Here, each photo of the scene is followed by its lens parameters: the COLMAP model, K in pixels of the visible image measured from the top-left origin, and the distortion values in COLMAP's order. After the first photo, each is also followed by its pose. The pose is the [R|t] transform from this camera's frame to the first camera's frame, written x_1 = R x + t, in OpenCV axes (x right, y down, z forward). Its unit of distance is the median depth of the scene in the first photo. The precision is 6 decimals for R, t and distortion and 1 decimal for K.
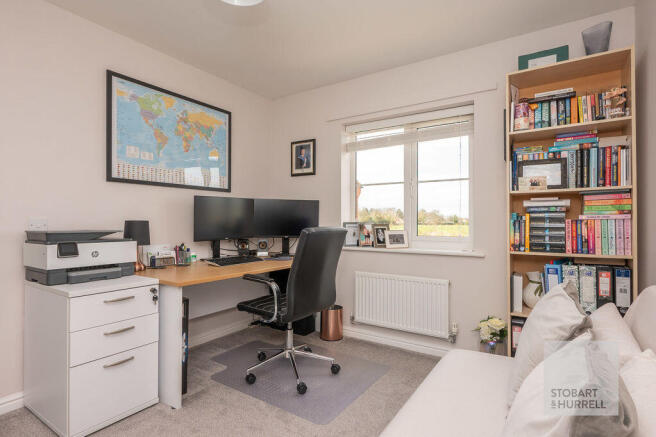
lens RADIAL K [[337.0, 0, 328.0], [0, 337.0, 218.5], [0, 0, 1]] dist [0.000839, 0.000096]
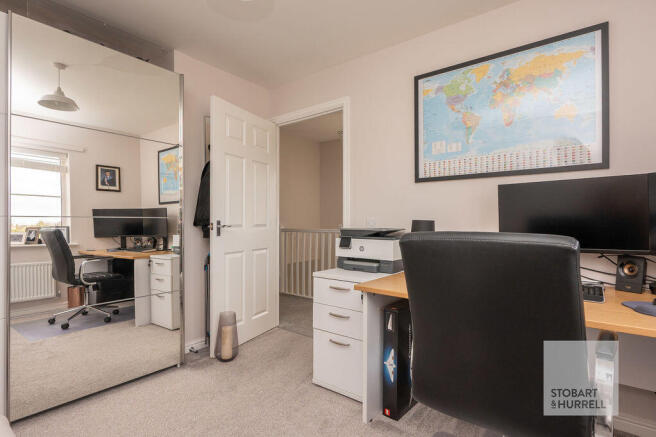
lens RADIAL K [[337.0, 0, 328.0], [0, 337.0, 218.5], [0, 0, 1]] dist [0.000839, 0.000096]
pose [[-0.094236, -0.009478, -0.995505, 0.382740], [0.006389, 0.999928, -0.010125, 0.008971], [0.995529, -0.007315, -0.094169, 0.766545]]
